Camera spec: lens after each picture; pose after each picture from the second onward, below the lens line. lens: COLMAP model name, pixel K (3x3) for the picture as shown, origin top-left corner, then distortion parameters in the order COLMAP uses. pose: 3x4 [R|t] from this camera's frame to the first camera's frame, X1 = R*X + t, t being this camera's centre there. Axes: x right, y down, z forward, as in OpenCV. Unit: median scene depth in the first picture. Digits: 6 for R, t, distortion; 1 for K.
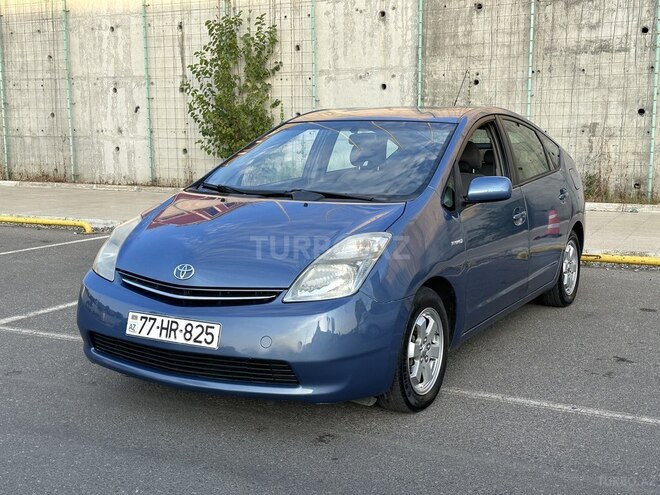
lens RADIAL K [[835.6, 0, 339.9], [0, 835.6, 247.9], [0, 0, 1]] dist [0.227249, -0.620721]
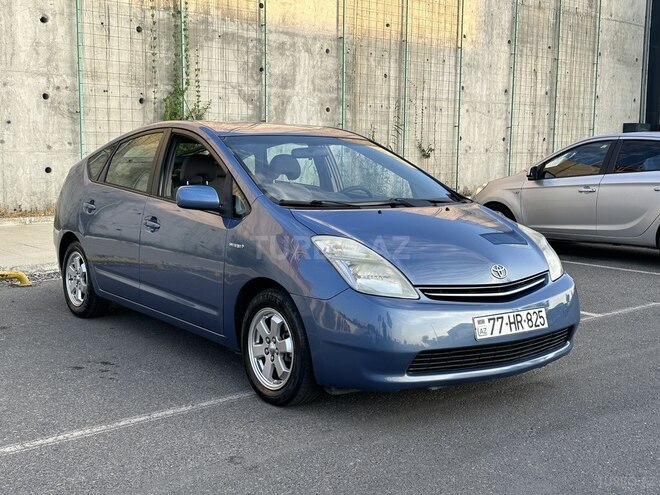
lens RADIAL K [[819.7, 0, 330.0], [0, 819.7, 247.5], [0, 0, 1]] dist [0.216264, -0.506361]
pose [[0.396677, -0.106508, 0.911758, -0.299395], [0.121720, 0.990578, 0.062759, -0.023113], [-0.909852, 0.086084, 0.405904, 0.180950]]
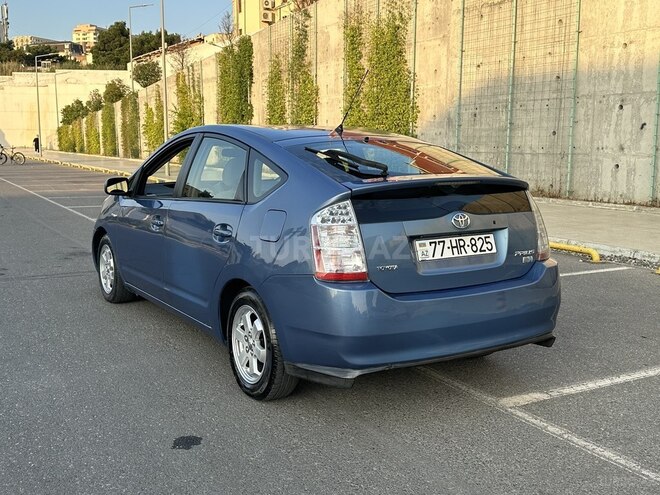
lens RADIAL K [[710.8, 0, 330.0], [0, 710.8, 247.5], [0, 0, 1]] dist [0.179072, -0.389987]
pose [[0.826283, 0.087445, -0.556426, -0.069536], [-0.086307, 0.995865, 0.028341, -0.020746], [0.556603, 0.024606, 0.830414, 0.133907]]
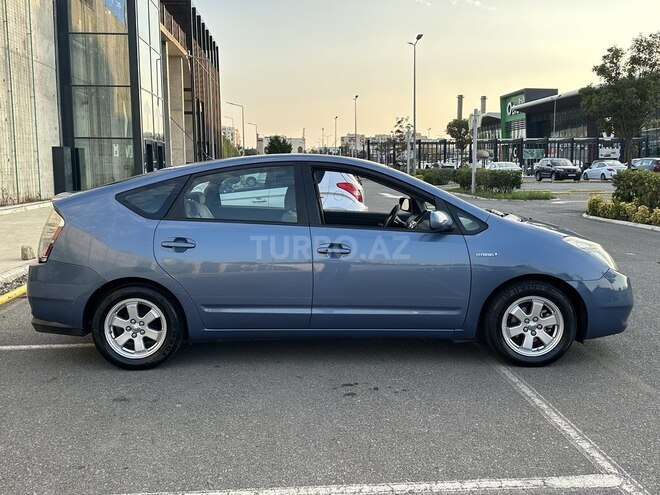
lens RADIAL K [[633.4, 0, 330.0], [0, 633.4, 247.5], [0, 0, 1]] dist [0.171926, -0.375284]
pose [[-0.494464, -0.109383, 0.862288, -0.260952], [0.129335, 0.971747, 0.197433, -0.076185], [-0.859522, 0.209147, -0.466347, 0.508879]]
